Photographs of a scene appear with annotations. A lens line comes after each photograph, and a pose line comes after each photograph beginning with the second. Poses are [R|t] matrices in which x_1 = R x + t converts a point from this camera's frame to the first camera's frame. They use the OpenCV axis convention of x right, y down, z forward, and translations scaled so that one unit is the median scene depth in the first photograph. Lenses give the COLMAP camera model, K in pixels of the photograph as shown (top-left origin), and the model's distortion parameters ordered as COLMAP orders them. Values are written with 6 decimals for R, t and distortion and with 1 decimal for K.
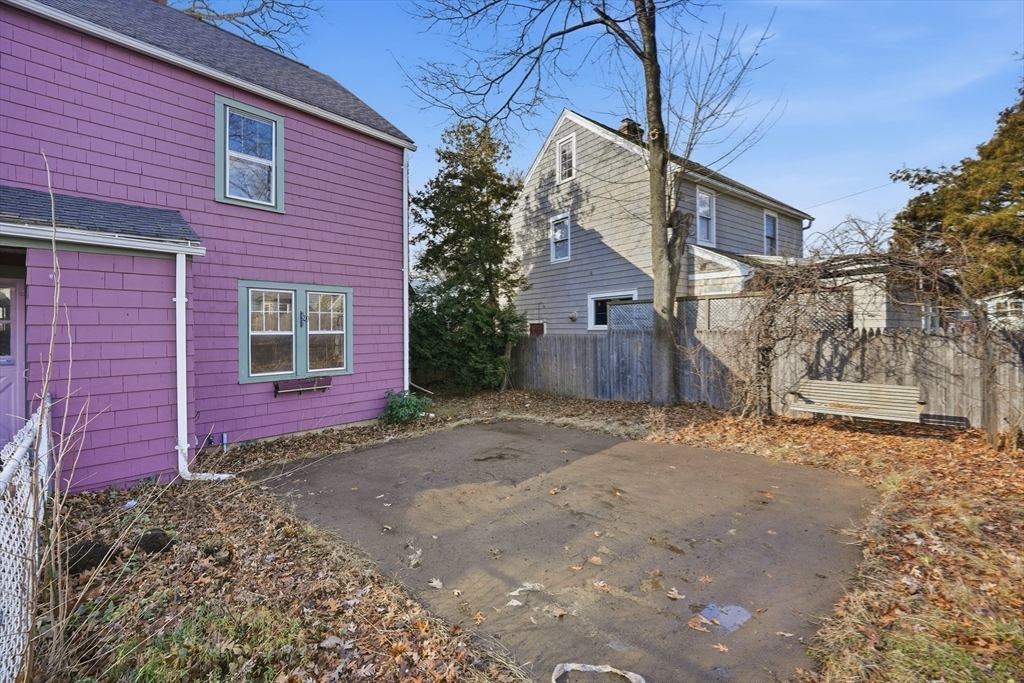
lens RADIAL K [[421.8, 0, 512.6], [0, 421.8, 329.5], [0, 0, 1]] dist [-0.003442, -0.003540]
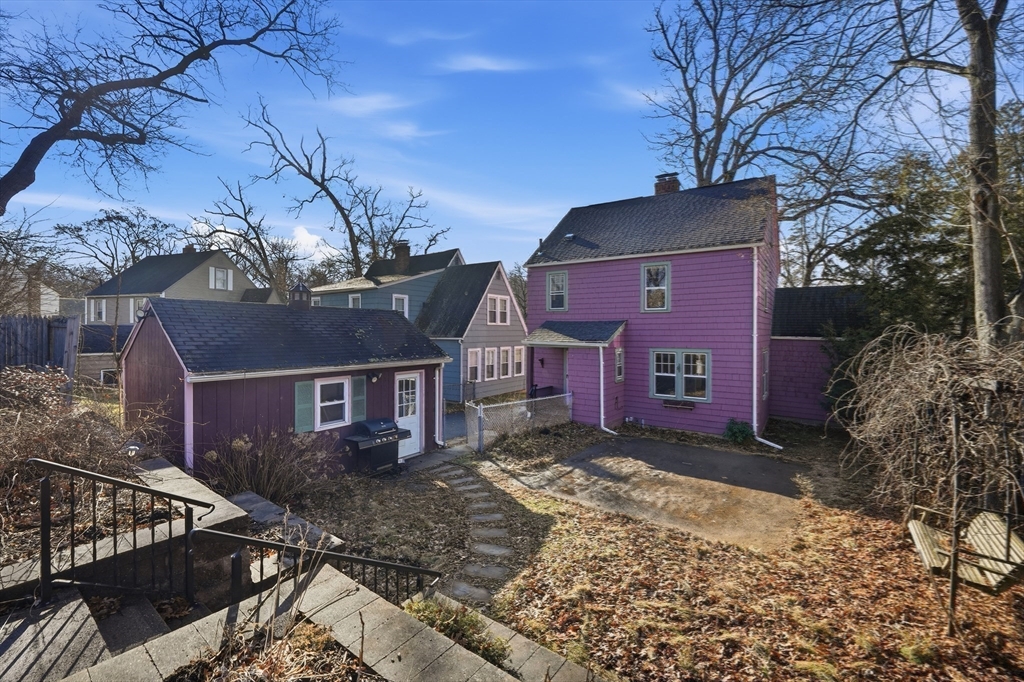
lens RADIAL K [[421.8, 0, 512.6], [0, 421.8, 329.0], [0, 0, 1]] dist [-0.003442, -0.003540]
pose [[0.126053, 0.002628, -0.992020, 1.274963], [-0.003850, 0.999990, 0.002160, -0.202833], [0.992016, 0.003547, 0.126062, 0.053664]]
